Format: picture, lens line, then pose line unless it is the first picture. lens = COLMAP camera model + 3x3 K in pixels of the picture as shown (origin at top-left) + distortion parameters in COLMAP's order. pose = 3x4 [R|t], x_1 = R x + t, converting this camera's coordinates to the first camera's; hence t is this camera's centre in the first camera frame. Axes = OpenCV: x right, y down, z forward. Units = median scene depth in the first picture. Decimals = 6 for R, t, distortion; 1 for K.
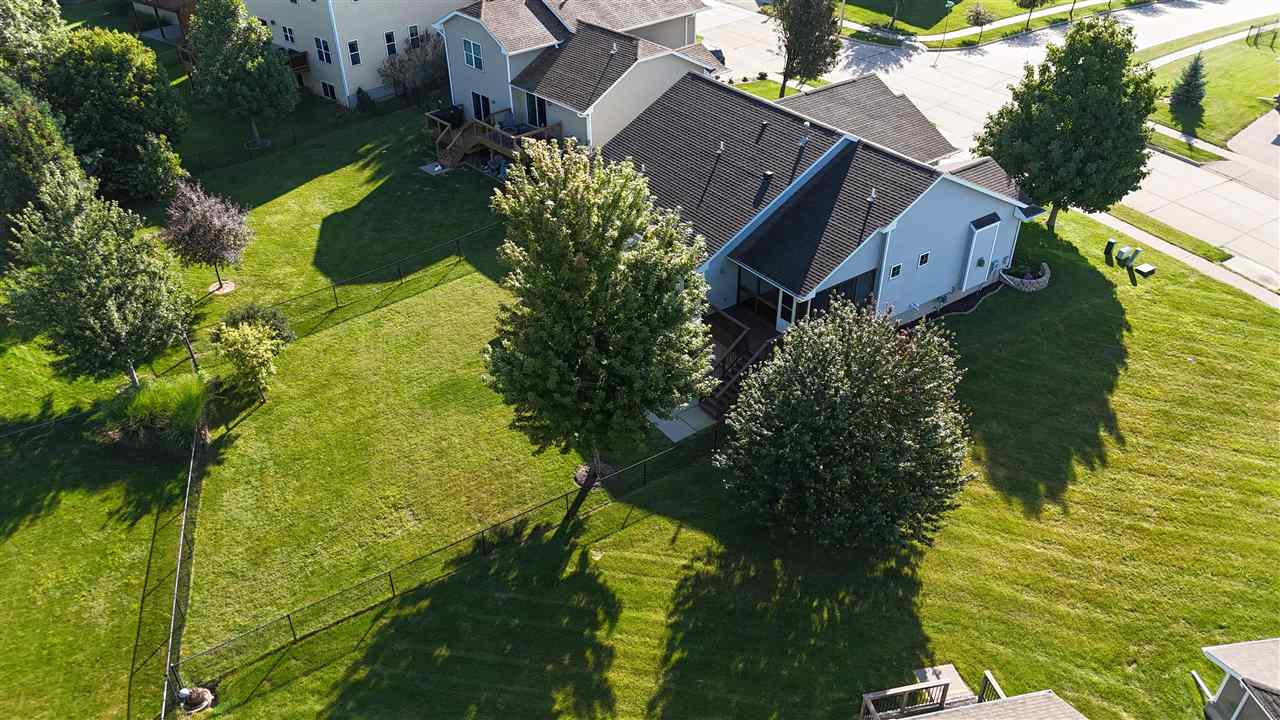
lens RADIAL K [[933.6, 0, 645.5], [0, 933.6, 353.4], [0, 0, 1]] dist [0.053030, -0.039629]
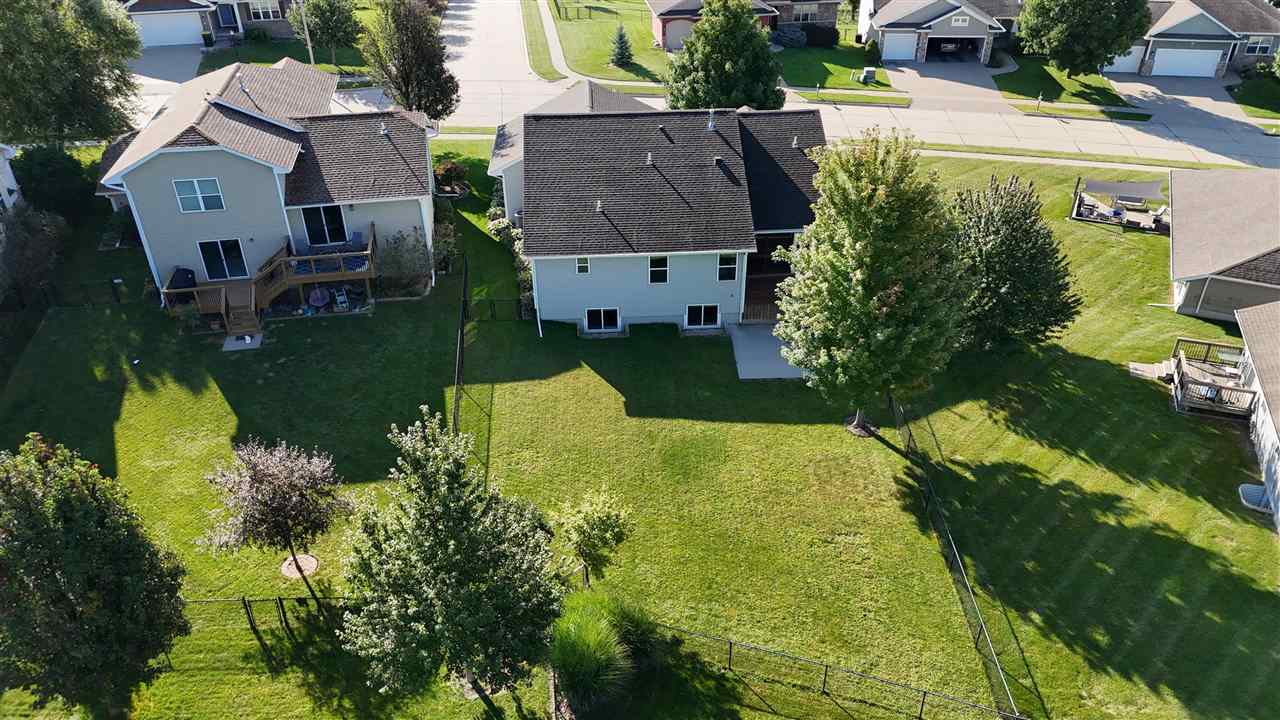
lens RADIAL K [[933.6, 0, 642.8], [0, 933.6, 363.5], [0, 0, 1]] dist [0.053030, -0.039629]
pose [[0.541013, -0.457042, 0.705987, -0.828068], [0.479196, 0.857375, 0.187829, -0.235680], [-0.691141, 0.236688, 0.682863, 0.345355]]
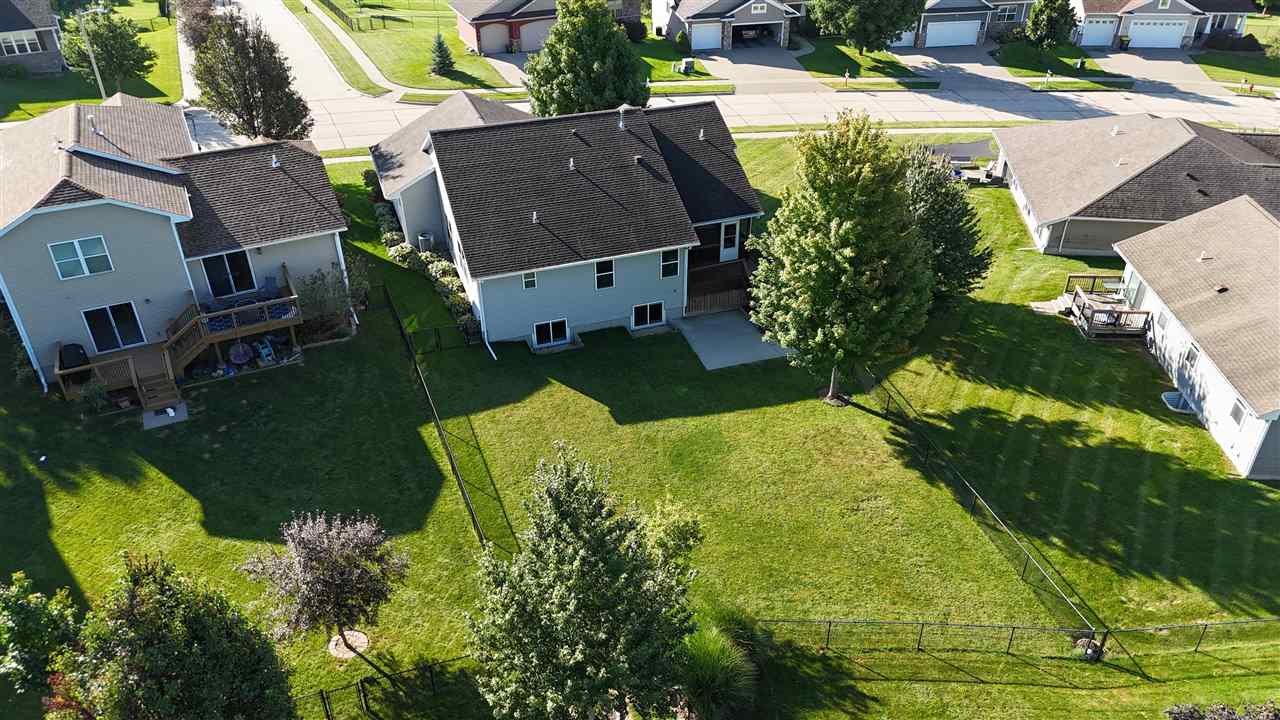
lens RADIAL K [[933.6, 0, 641.0], [0, 933.6, 362.2], [0, 0, 1]] dist [0.053030, -0.039629]
pose [[0.283805, -0.520279, 0.805459, -0.907680], [0.545376, 0.778484, 0.310689, -0.348840], [-0.788682, 0.351103, 0.504685, 0.508337]]
